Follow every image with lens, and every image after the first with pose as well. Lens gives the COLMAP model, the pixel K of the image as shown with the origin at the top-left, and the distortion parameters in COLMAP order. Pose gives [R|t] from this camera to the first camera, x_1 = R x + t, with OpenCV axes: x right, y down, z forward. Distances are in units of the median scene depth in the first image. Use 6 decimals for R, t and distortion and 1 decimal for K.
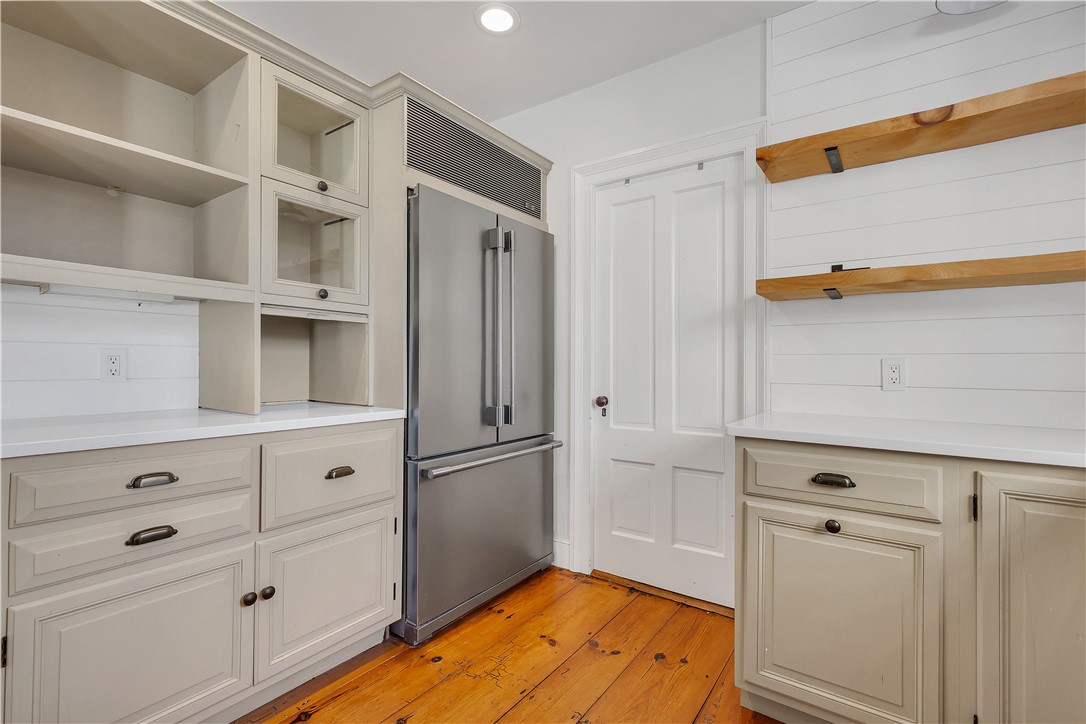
lens RADIAL K [[491.8, 0, 543.0], [0, 491.8, 362.0], [0, 0, 1]] dist [0.000267, -0.000223]
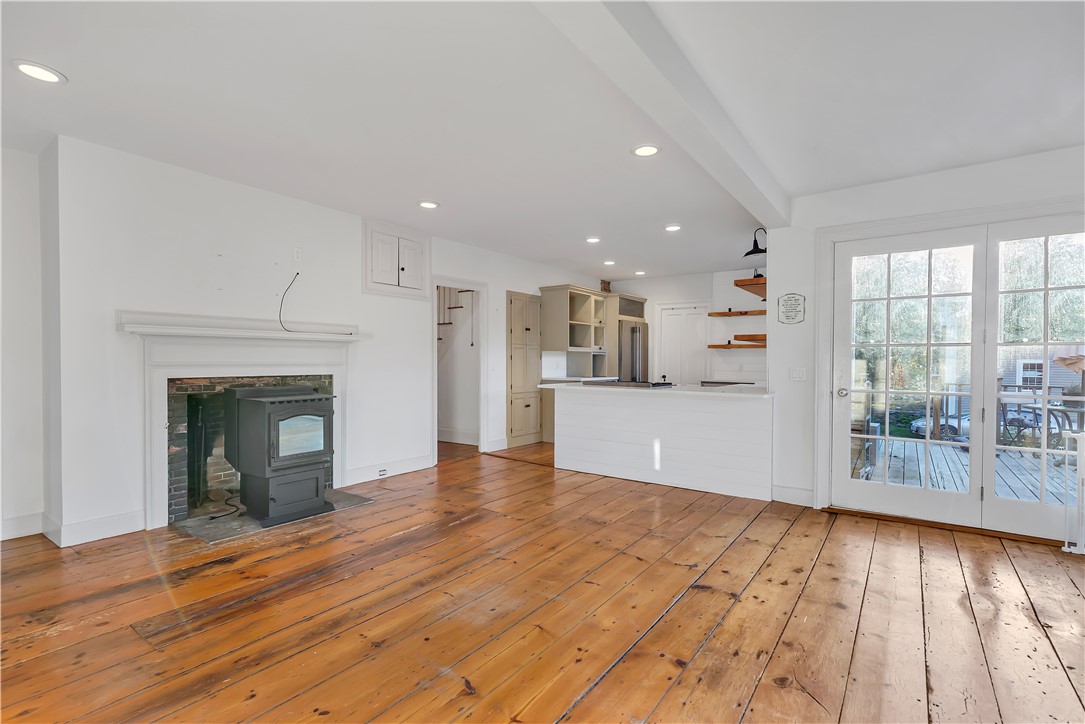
lens RADIAL K [[505.5, 0, 542.5], [0, 505.5, 362.0], [0, 0, 1]] dist [0.000433, 0.000032]
pose [[0.999917, -0.001908, 0.012752, -0.735293], [0.001801, 0.999963, 0.008364, -0.047862], [-0.012768, -0.008341, 0.999884, -2.345475]]
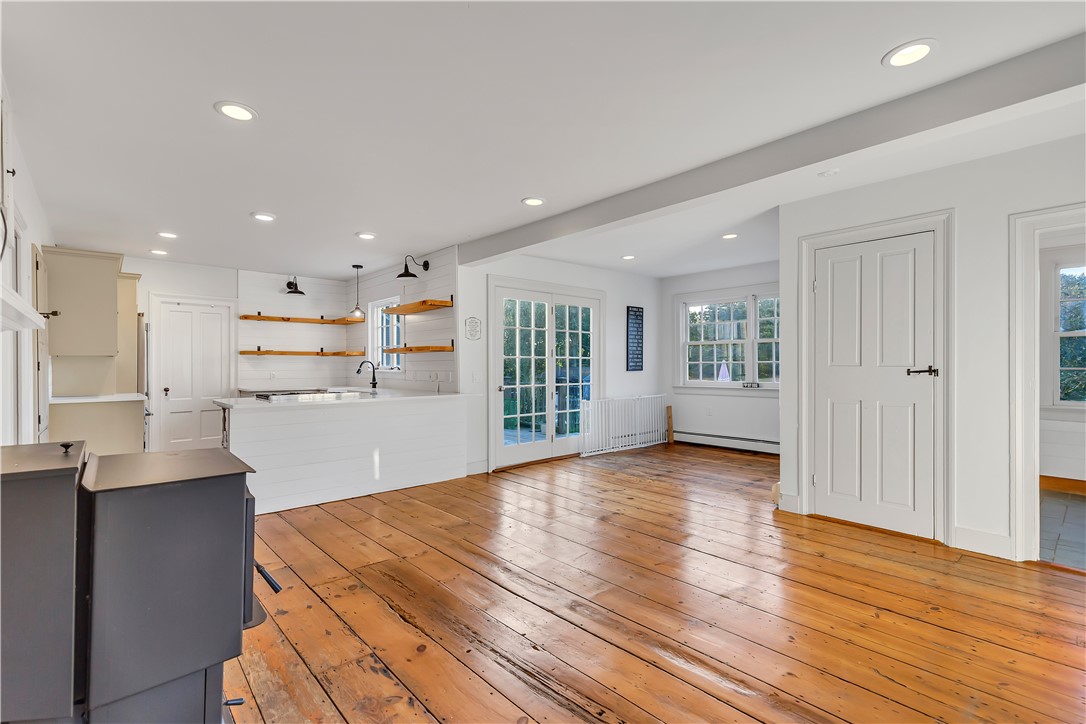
lens RADIAL K [[491.8, 0, 543.0], [0, 491.8, 362.0], [0, 0, 1]] dist [0.000267, -0.000223]
pose [[0.200971, -0.001097, 0.979597, -1.987150], [0.000890, 0.999999, 0.000937, -0.064002], [-0.979597, 0.000683, 0.200972, -1.400973]]
